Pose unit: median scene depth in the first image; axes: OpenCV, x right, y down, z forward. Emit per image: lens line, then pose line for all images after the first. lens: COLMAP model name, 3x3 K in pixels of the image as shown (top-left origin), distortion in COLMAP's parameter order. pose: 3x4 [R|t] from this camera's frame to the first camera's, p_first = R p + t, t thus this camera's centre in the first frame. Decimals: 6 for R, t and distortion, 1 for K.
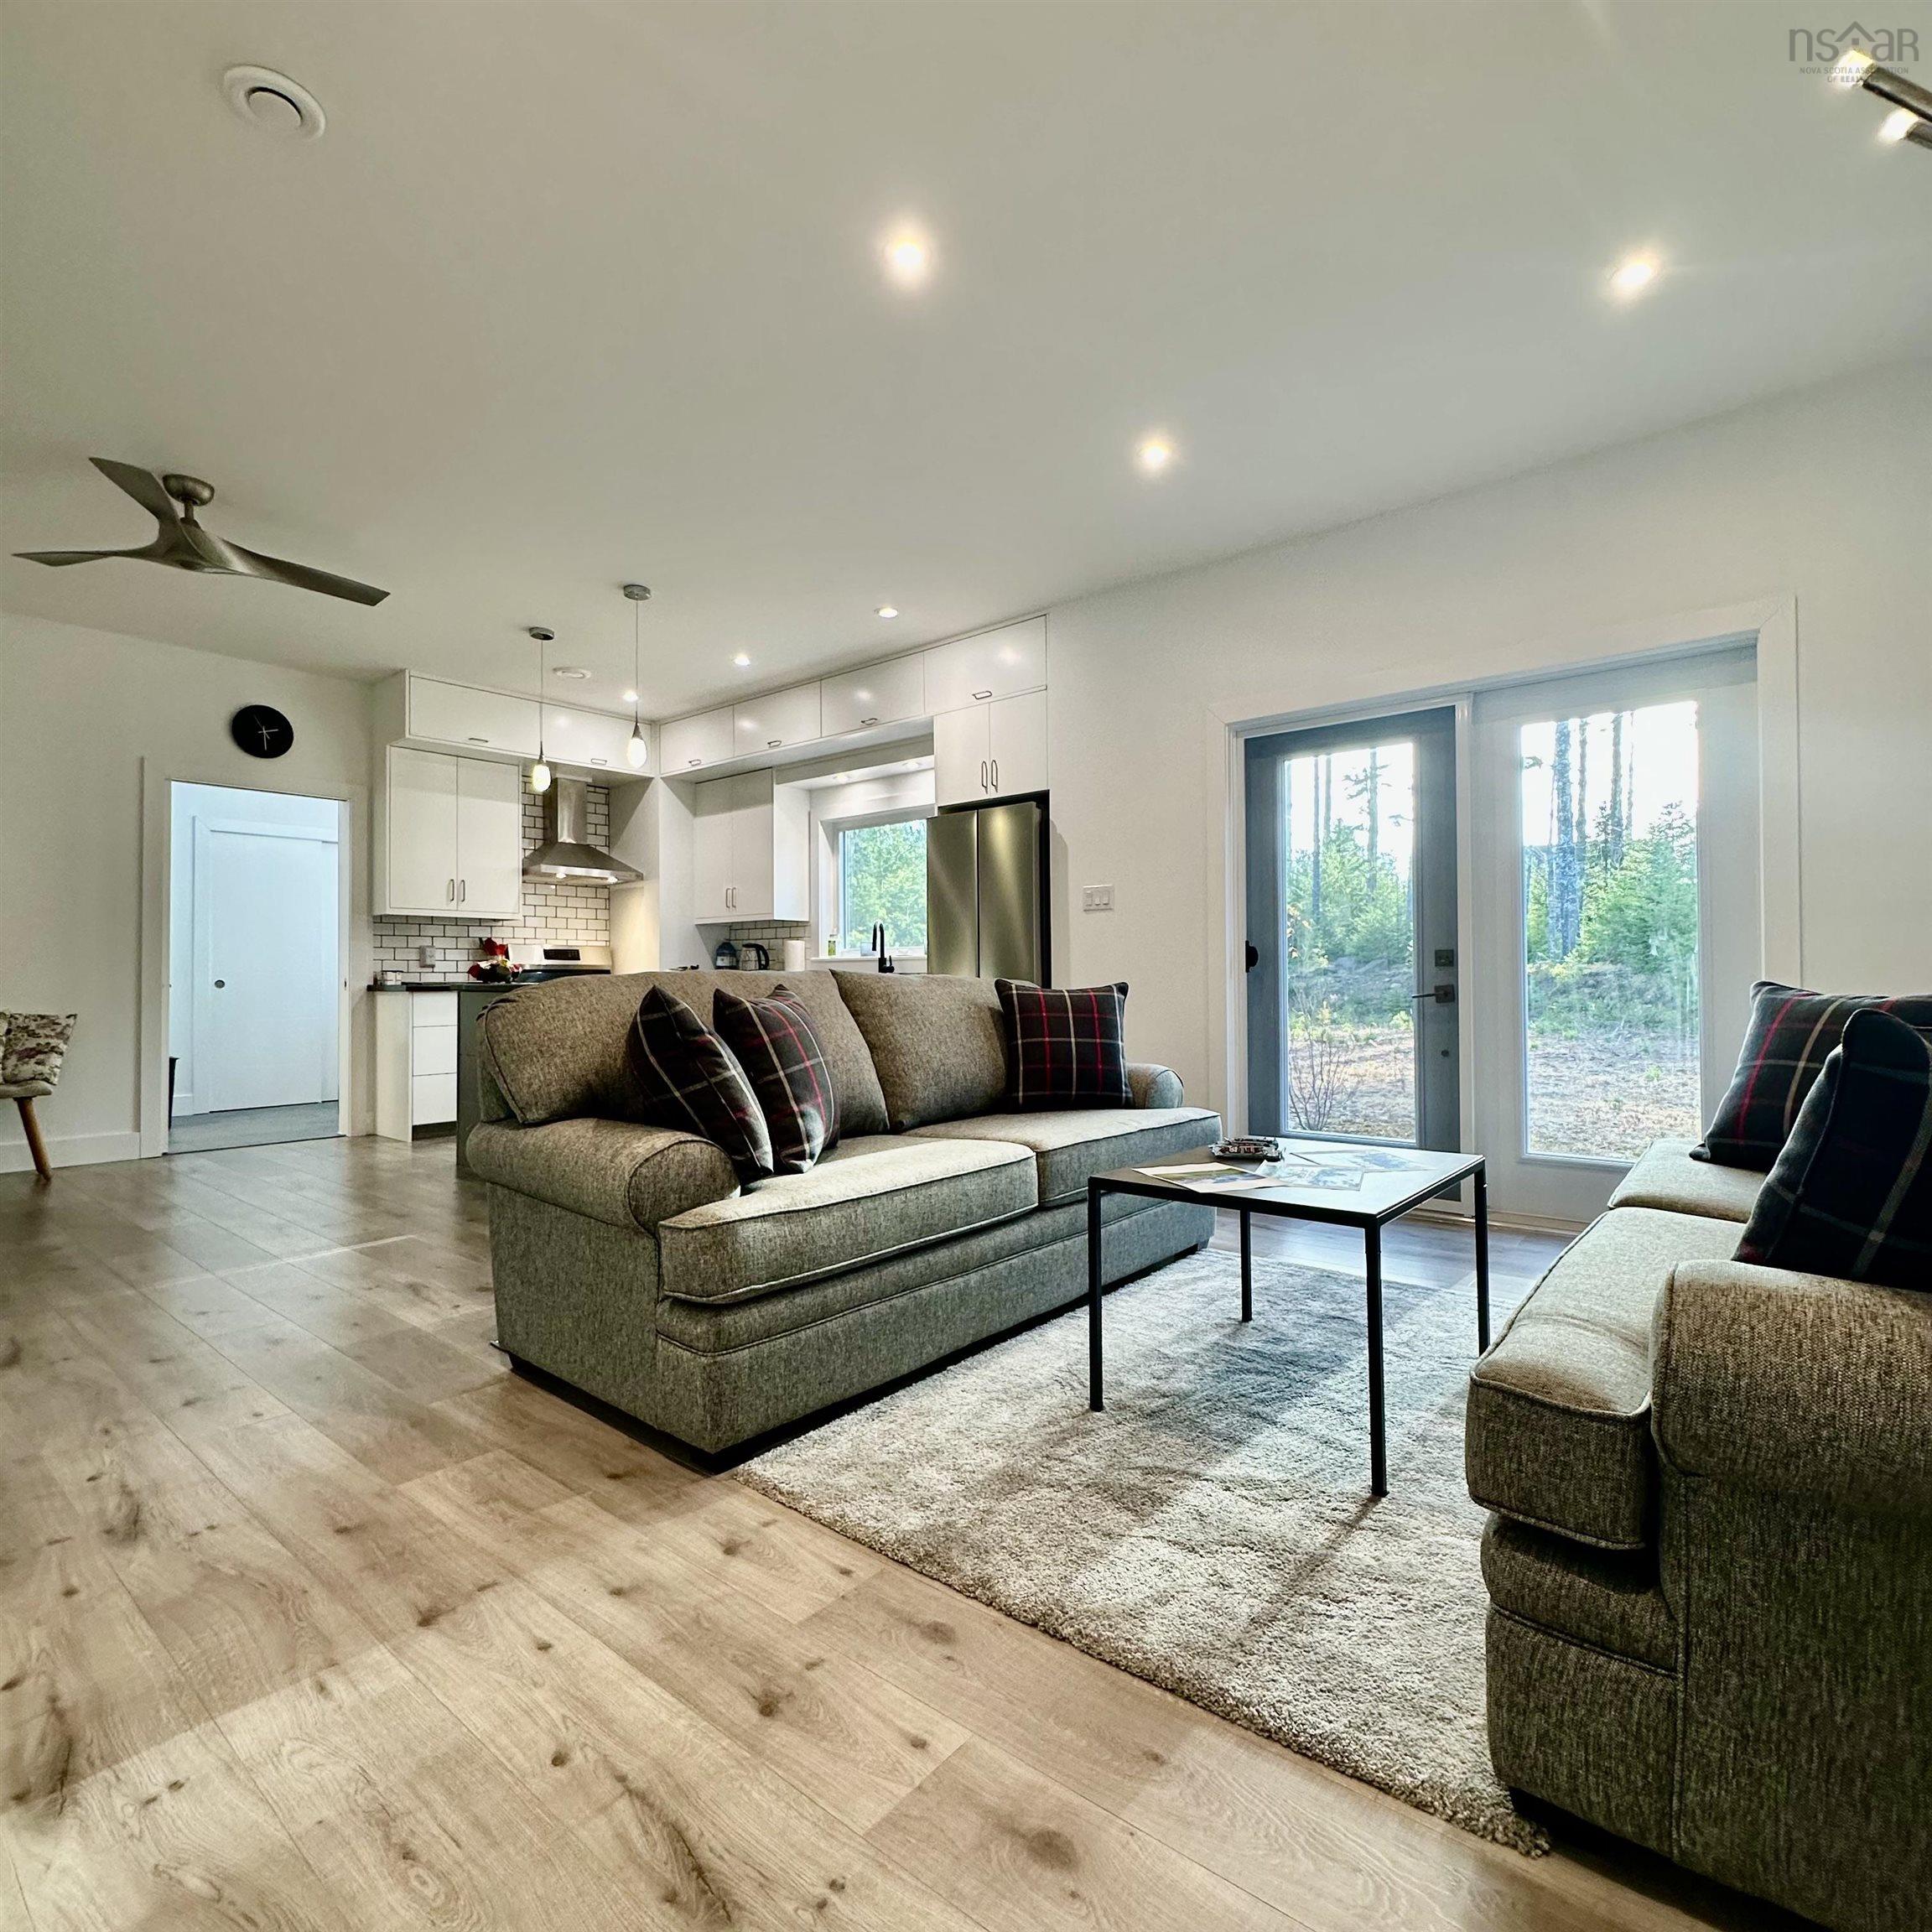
lens RADIAL K [[1024.4, 0, 969.9], [0, 1024.4, 965.1], [0, 0, 1]] dist [-0.006497, 0.003643]
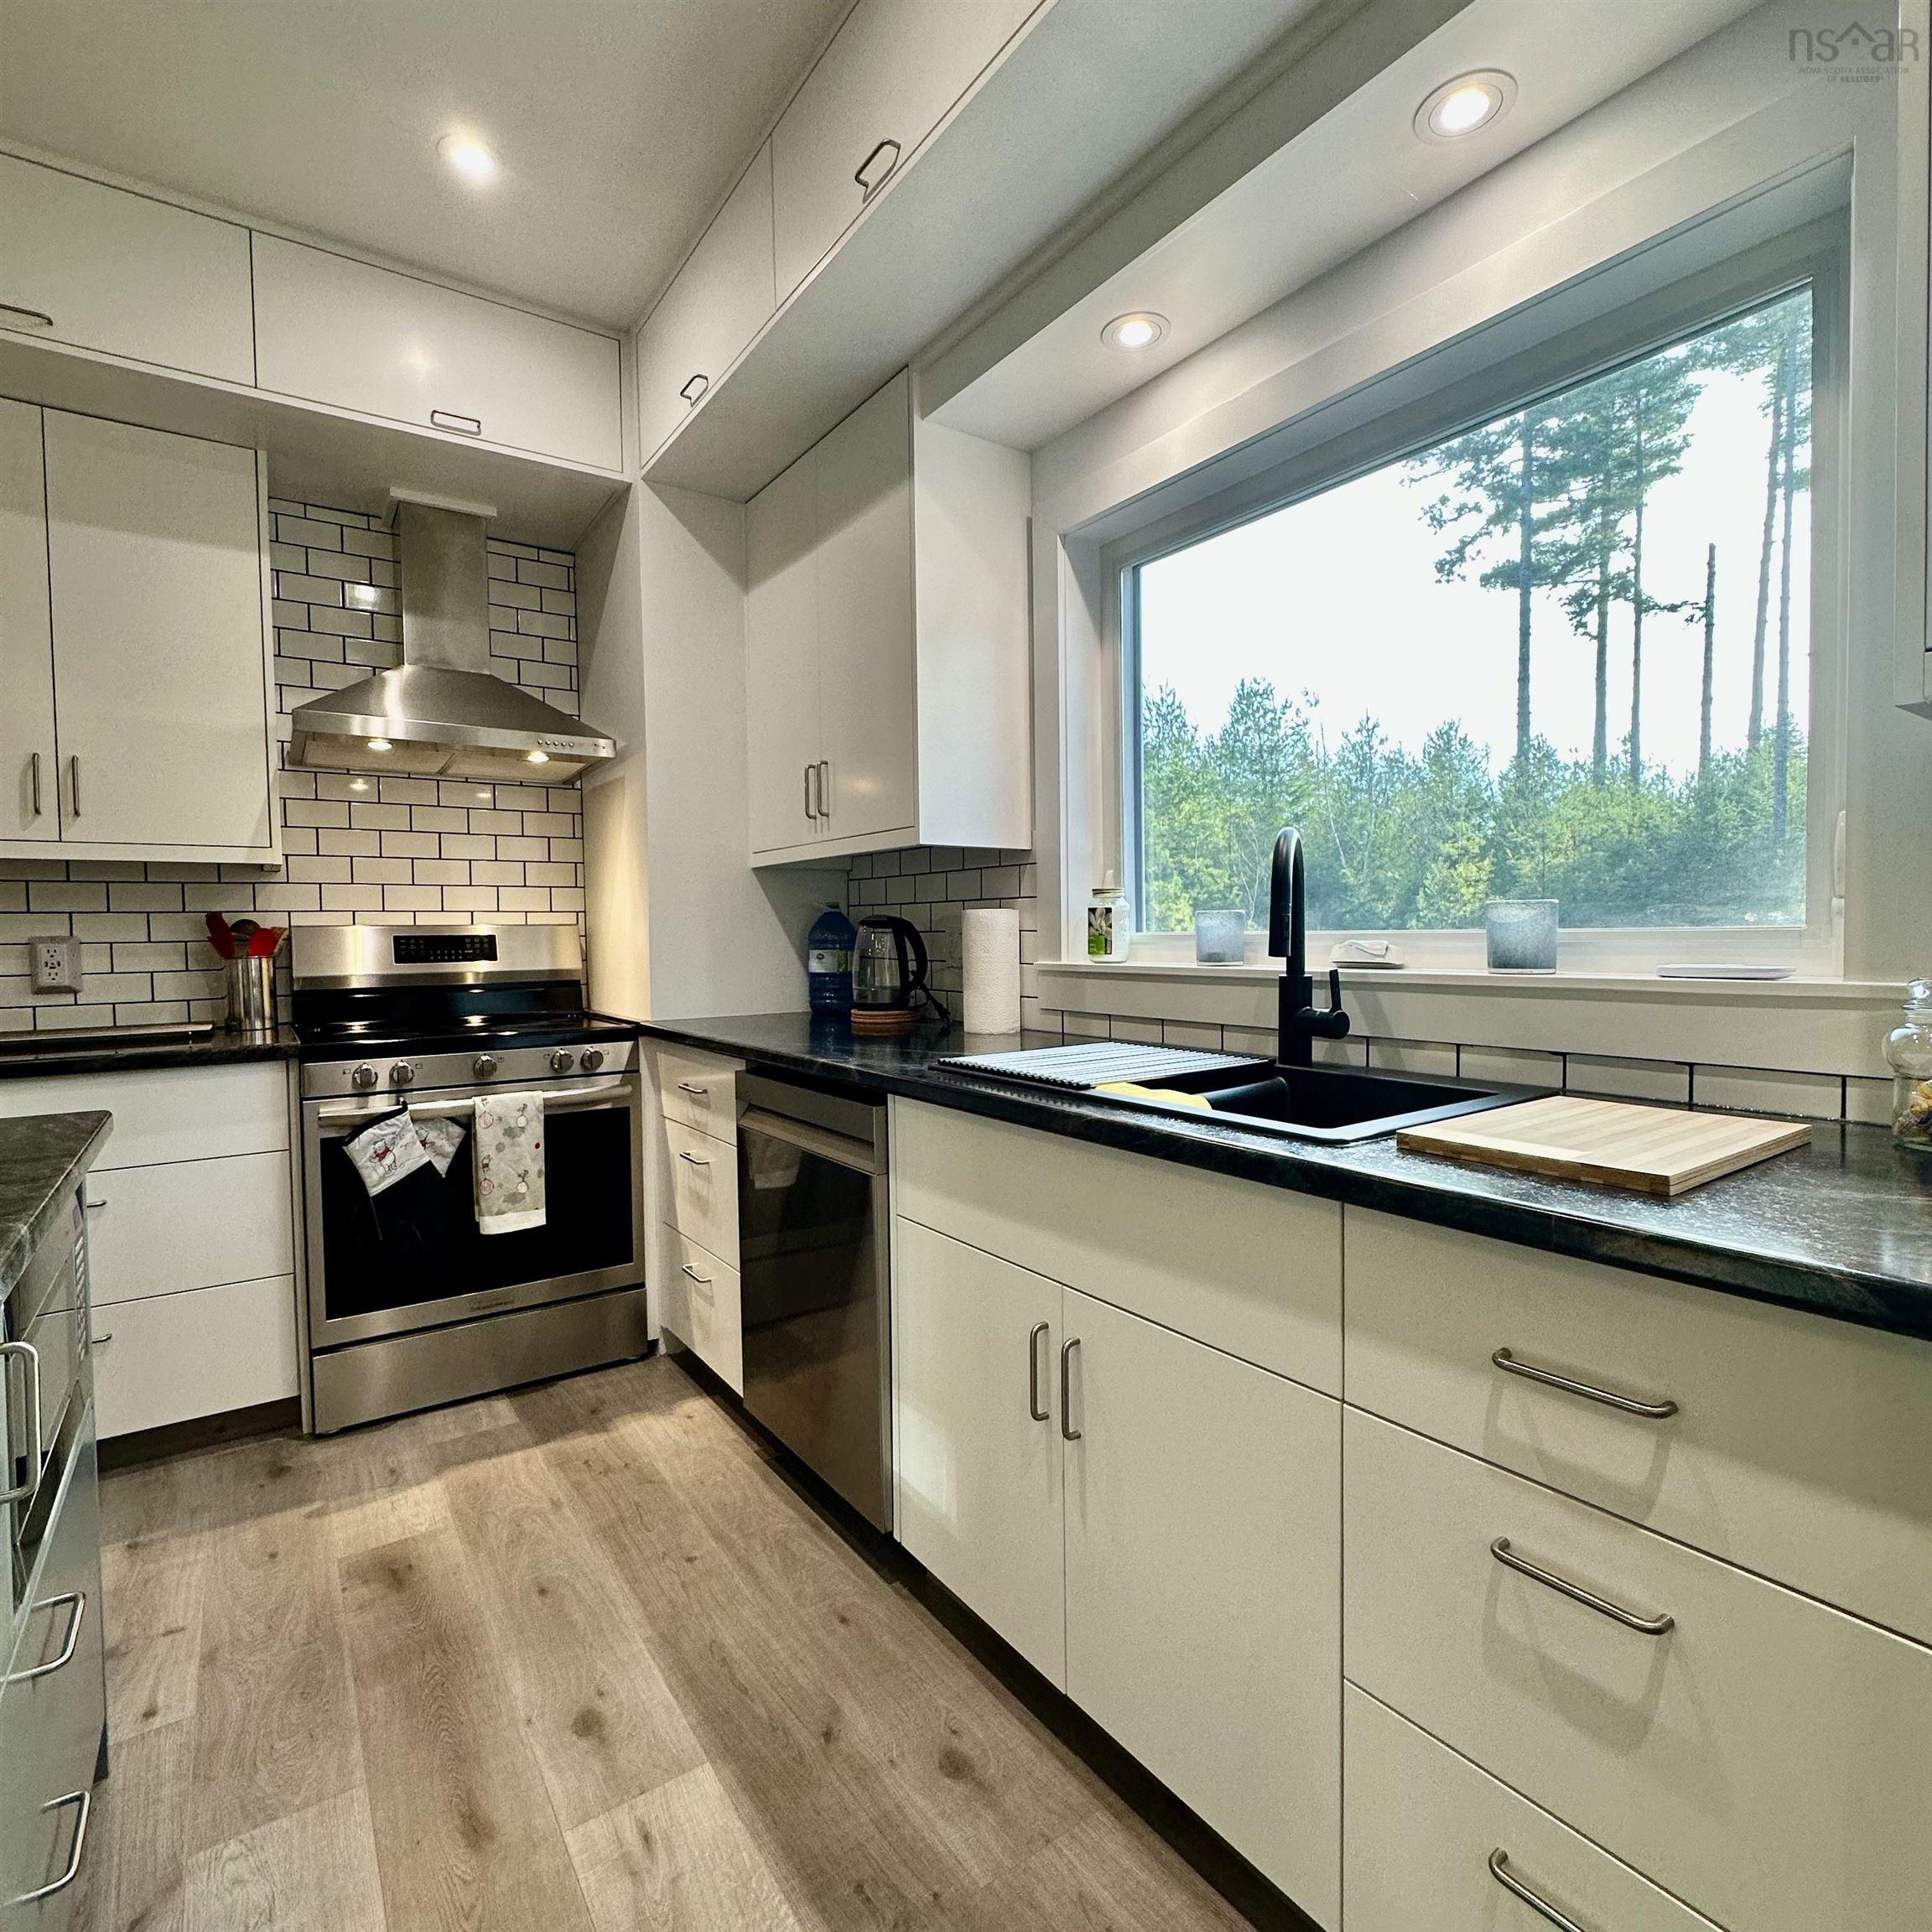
lens RADIAL K [[1024.4, 0, 968.0], [0, 1024.4, 962.6], [0, 0, 1]] dist [-0.006497, 0.003643]
pose [[0.966504, -0.000280, -0.256650, -0.093077], [0.011975, 0.998960, 0.044004, -0.021197], [0.256371, -0.045603, 0.965502, 0.685299]]
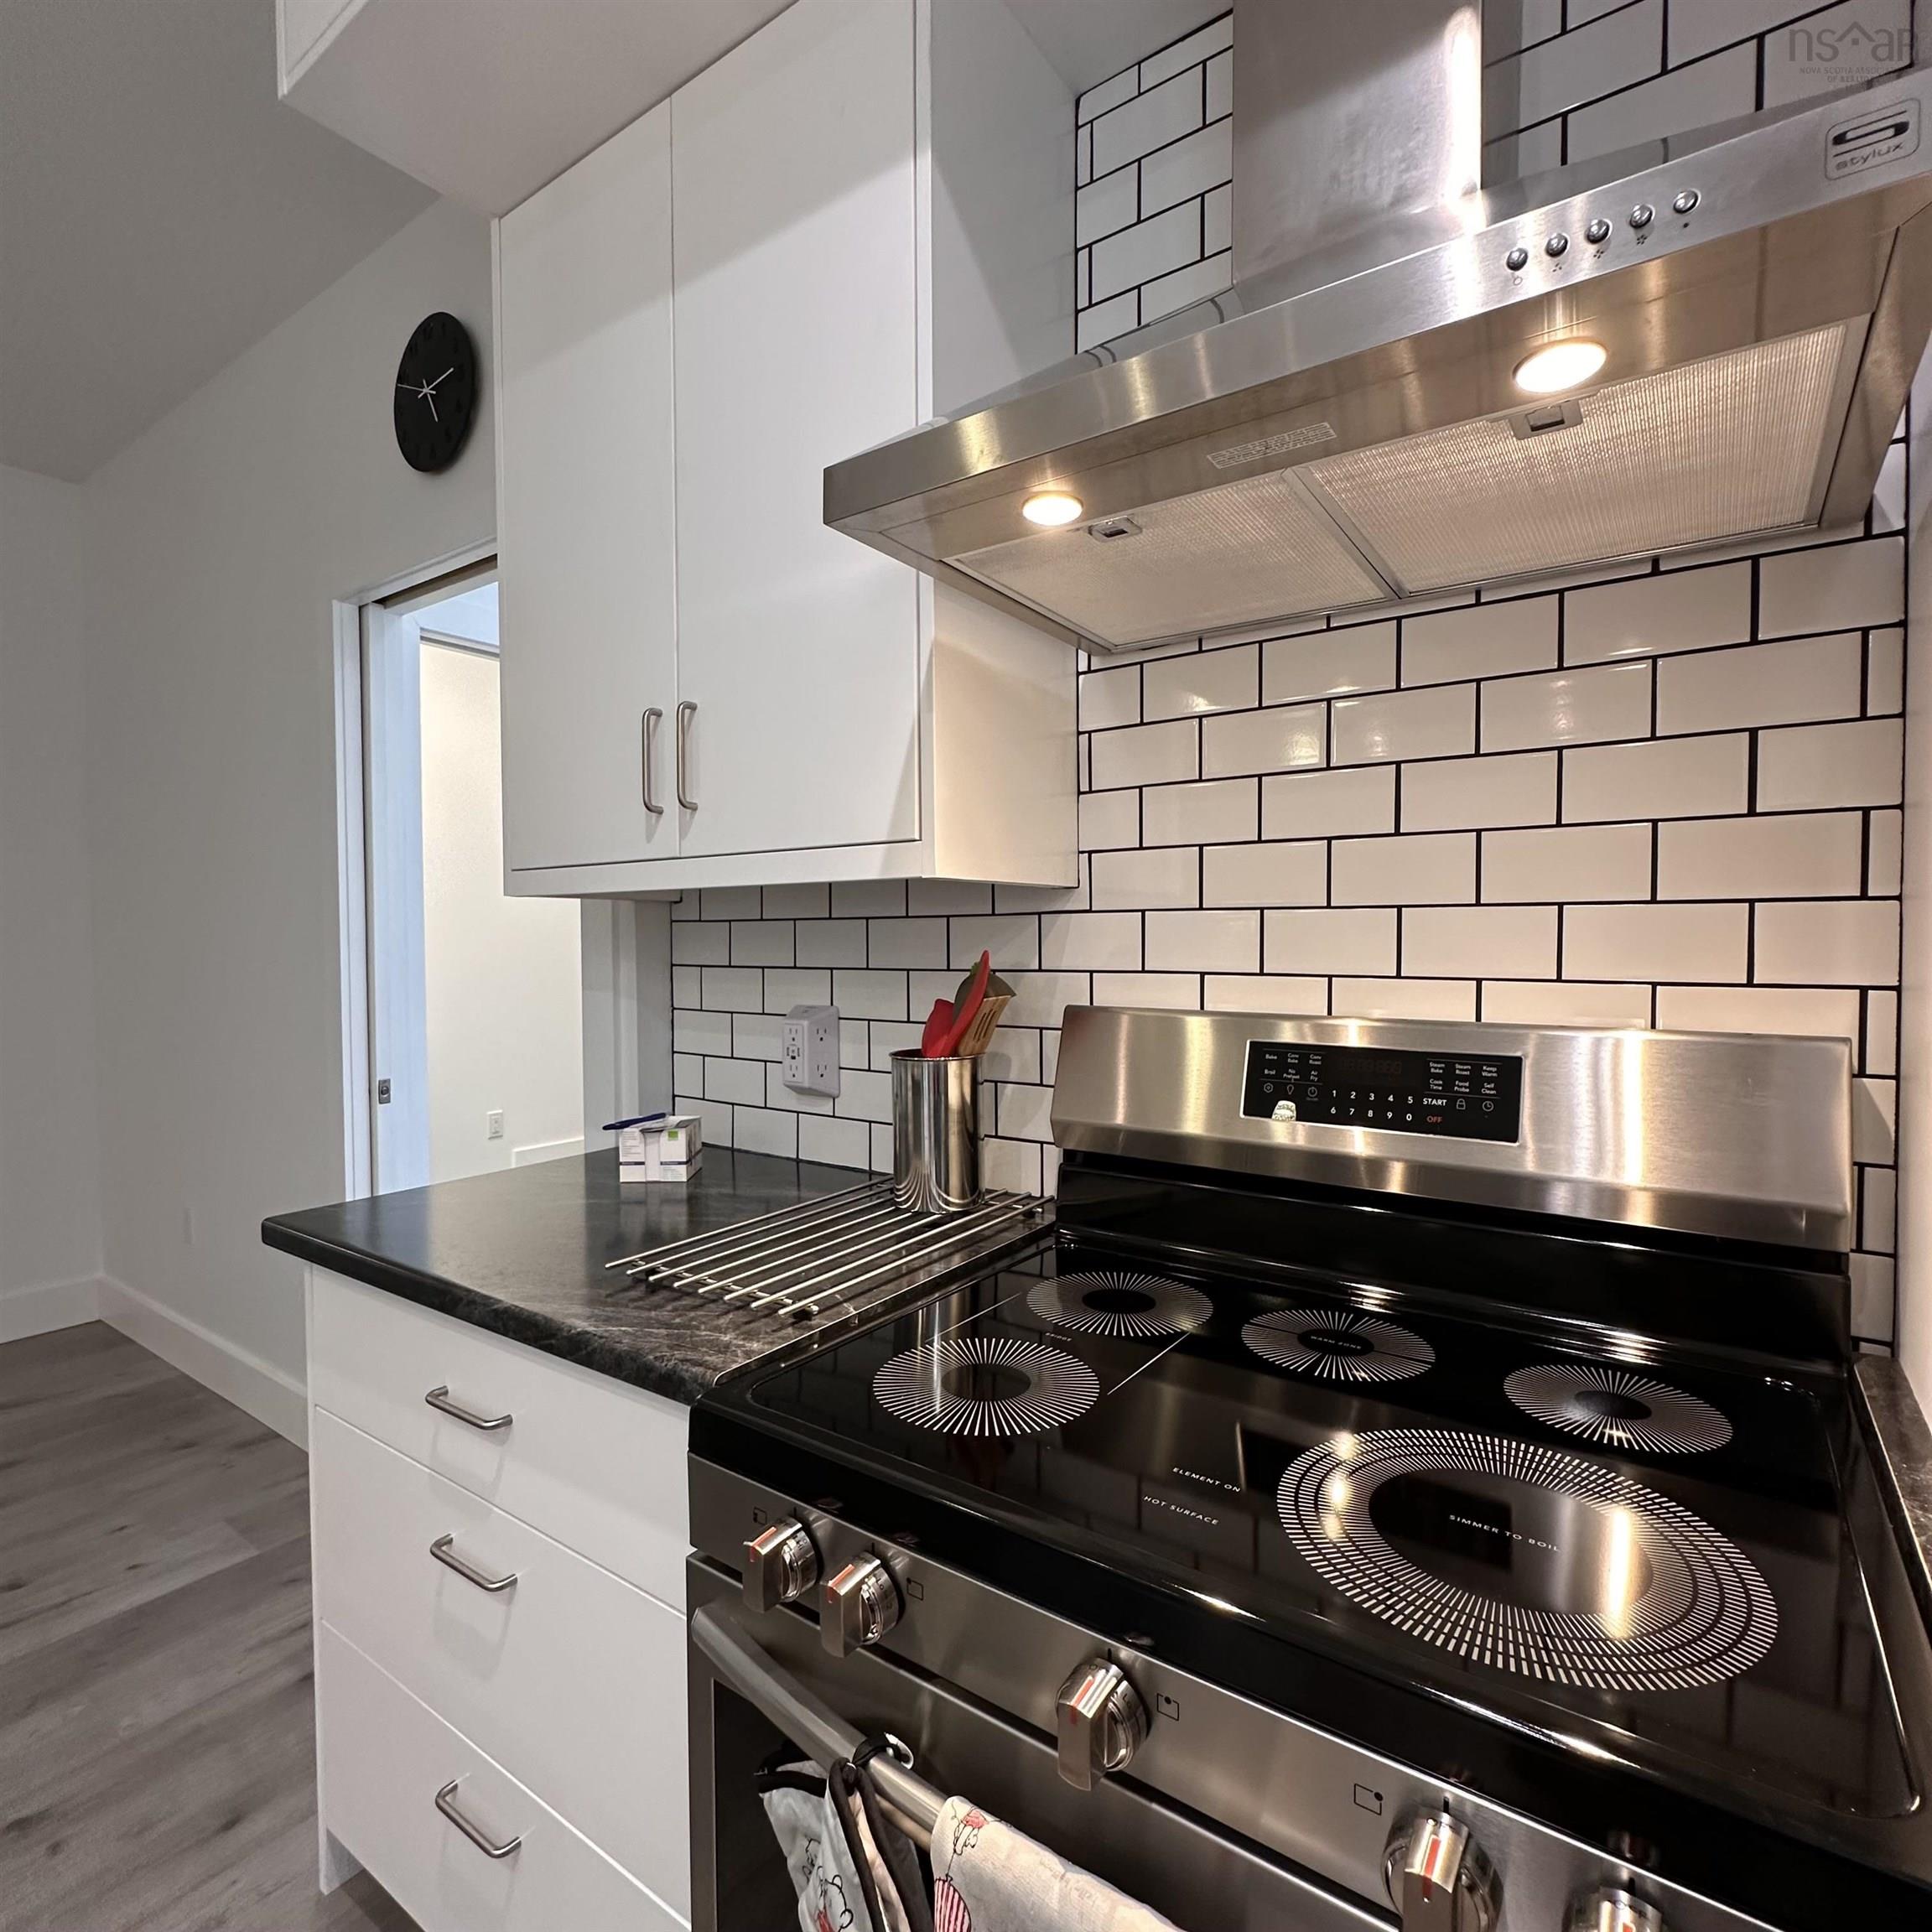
lens RADIAL K [[1024.4, 0, 971.1], [0, 1024.4, 967.5], [0, 0, 1]] dist [-0.006497, 0.003643]
pose [[0.083135, 0.034096, -0.995955, -0.270479], [0.017757, 0.999205, 0.035690, -0.035129], [0.996380, -0.020652, 0.082464, 0.974706]]
